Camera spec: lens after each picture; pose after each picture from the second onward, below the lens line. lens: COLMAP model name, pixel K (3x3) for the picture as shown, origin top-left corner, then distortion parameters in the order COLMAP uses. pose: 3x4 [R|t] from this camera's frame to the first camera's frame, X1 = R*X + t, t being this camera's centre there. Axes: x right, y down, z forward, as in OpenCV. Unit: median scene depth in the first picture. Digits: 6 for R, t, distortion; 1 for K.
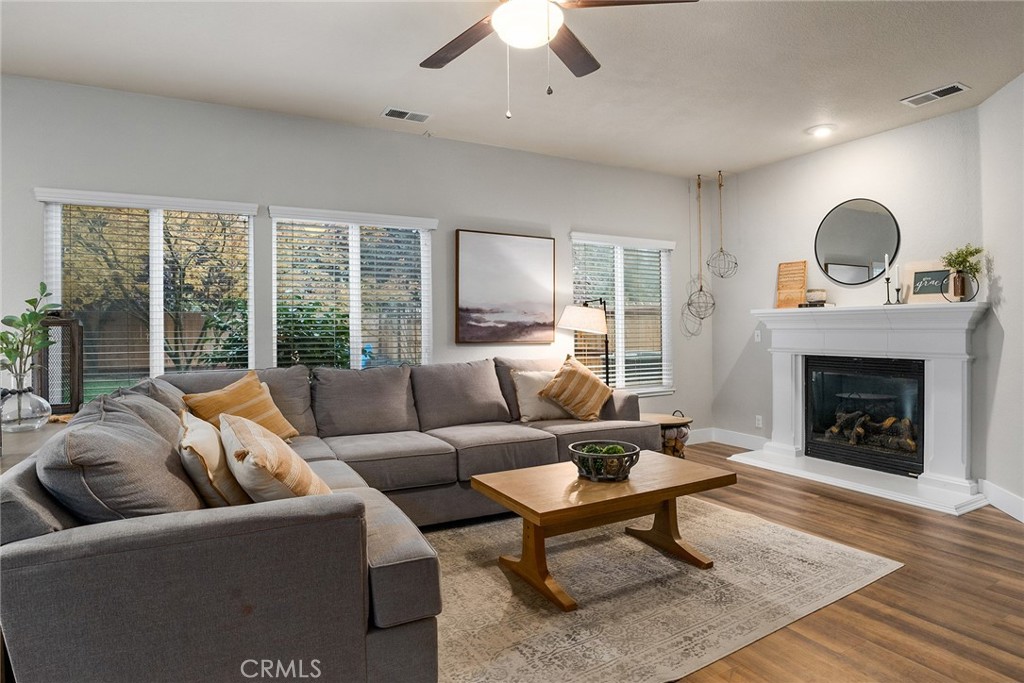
lens RADIAL K [[558.1, 0, 512.0], [0, 558.1, 341.5], [0, 0, 1]] dist [-0.052573, 0.000843]
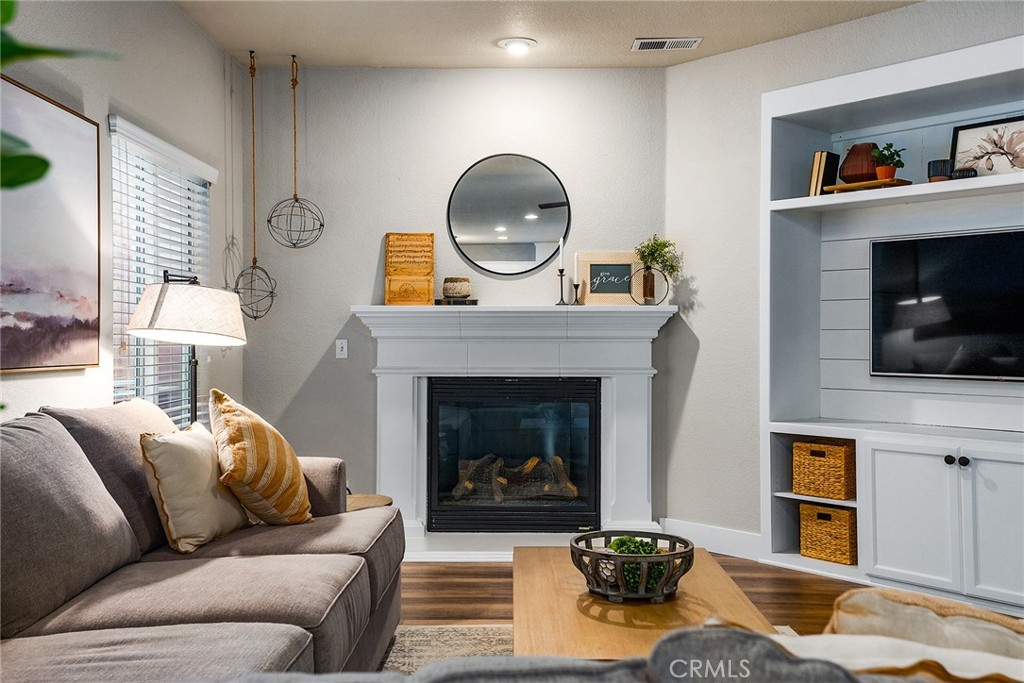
lens RADIAL K [[971.4, 0, 512.0], [0, 971.4, 341.5], [0, 0, 1]] dist [0.007468, 0.003892]
pose [[0.488024, 0.000574, 0.872830, -0.461463], [0.016637, 0.999812, -0.009960, -0.005169], [-0.872671, 0.019382, 0.487923, 0.376181]]
